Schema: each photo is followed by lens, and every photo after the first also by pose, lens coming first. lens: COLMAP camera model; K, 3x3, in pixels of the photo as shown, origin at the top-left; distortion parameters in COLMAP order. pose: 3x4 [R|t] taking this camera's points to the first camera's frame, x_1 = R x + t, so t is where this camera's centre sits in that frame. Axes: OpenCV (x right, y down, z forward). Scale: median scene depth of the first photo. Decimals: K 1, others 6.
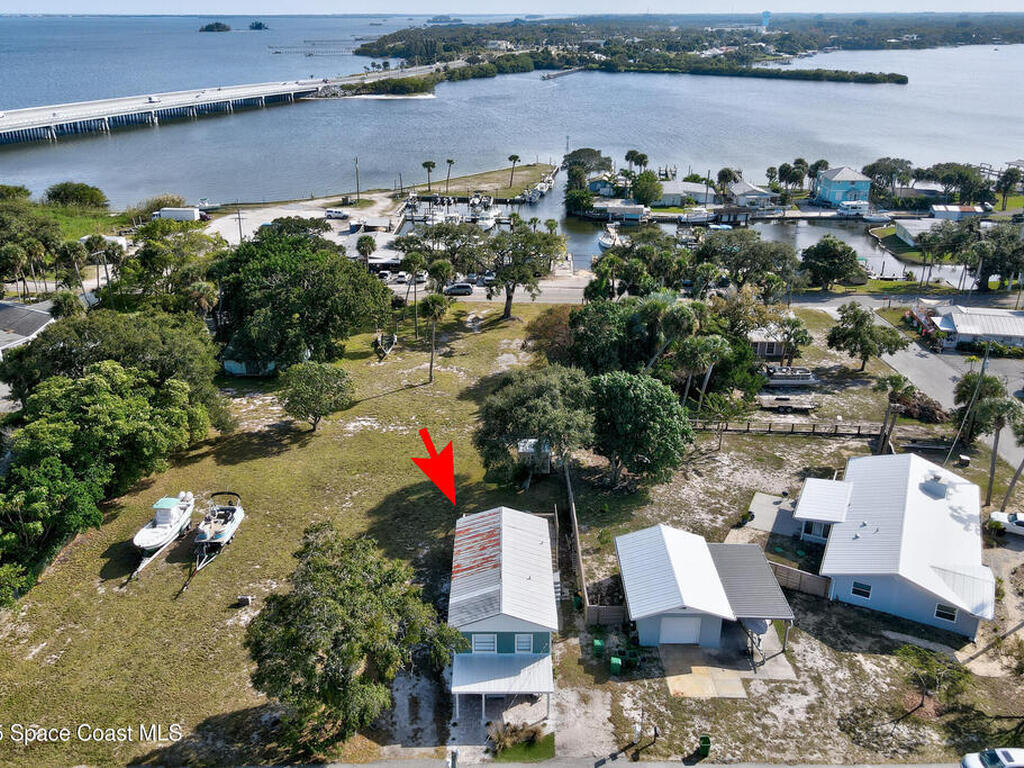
lens RADIAL K [[842.6, 0, 498.5], [0, 842.6, 382.0], [0, 0, 1]] dist [-0.002782, 0.017717]
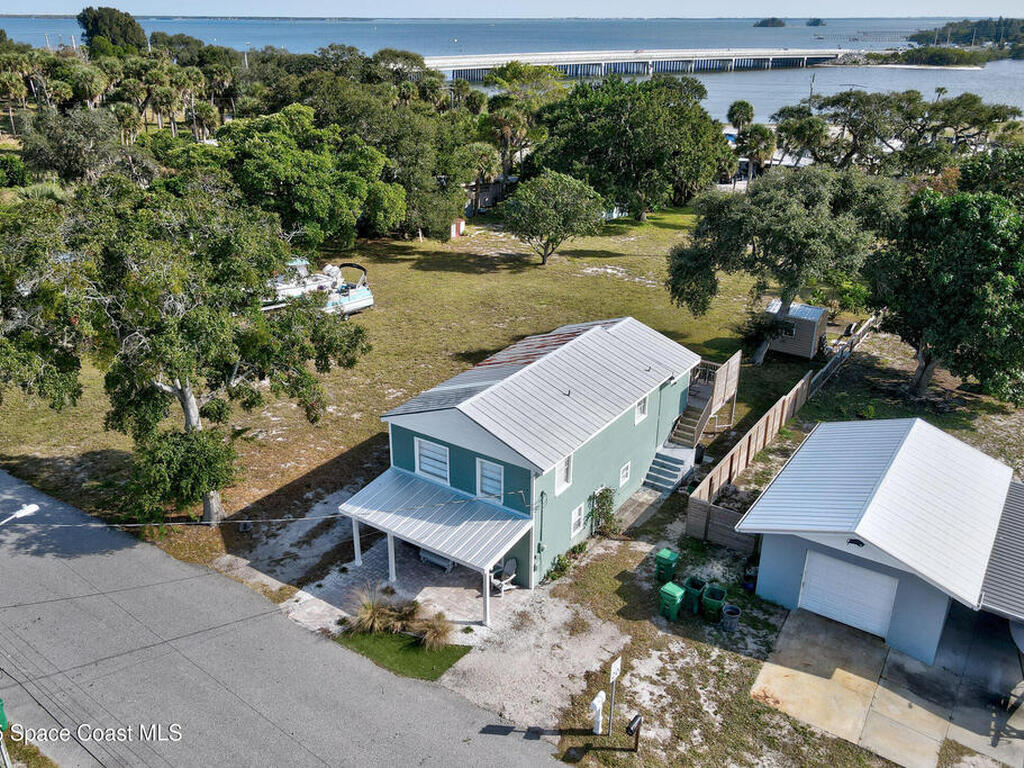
lens RADIAL K [[842.6, 0, 498.5], [0, 842.6, 382.0], [0, 0, 1]] dist [-0.002782, 0.017717]
pose [[0.819486, 0.221770, -0.528451, 0.218926], [-0.231478, 0.971616, 0.048788, 0.160050], [0.524271, 0.082344, 0.847561, 0.389732]]
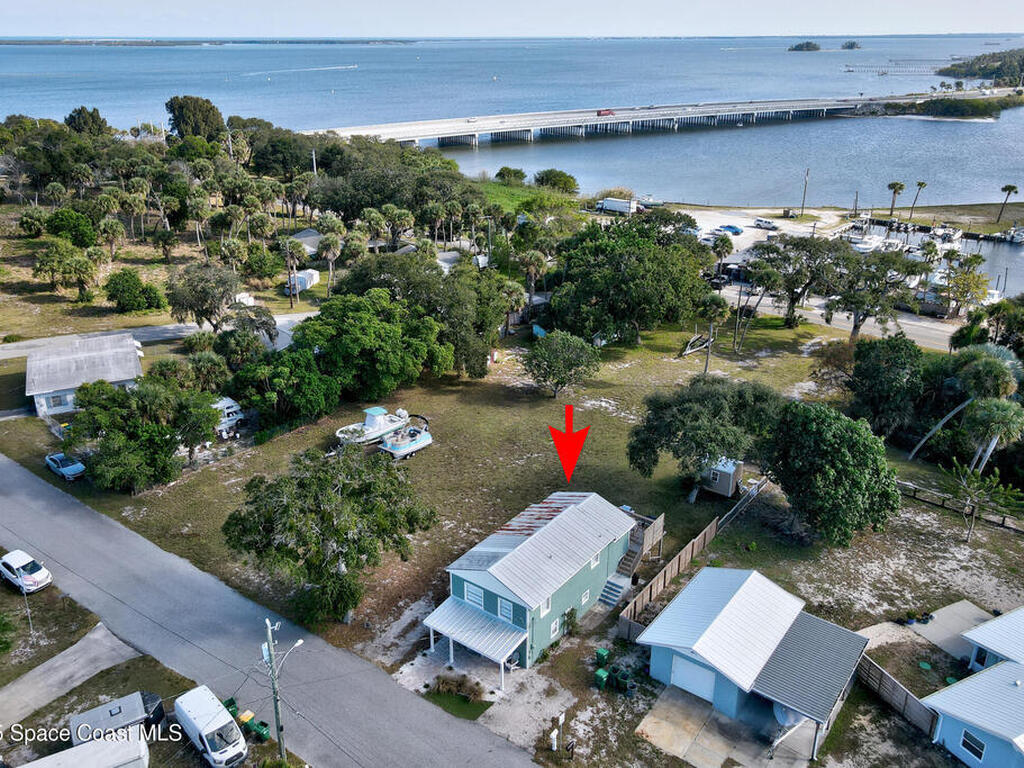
lens RADIAL K [[842.6, 0, 498.5], [0, 842.6, 382.0], [0, 0, 1]] dist [-0.002782, 0.017717]
pose [[0.793670, 0.228391, -0.563848, 0.375700], [-0.241240, 0.969020, 0.052941, -0.000319], [0.558472, 0.094005, 0.824180, 0.108679]]
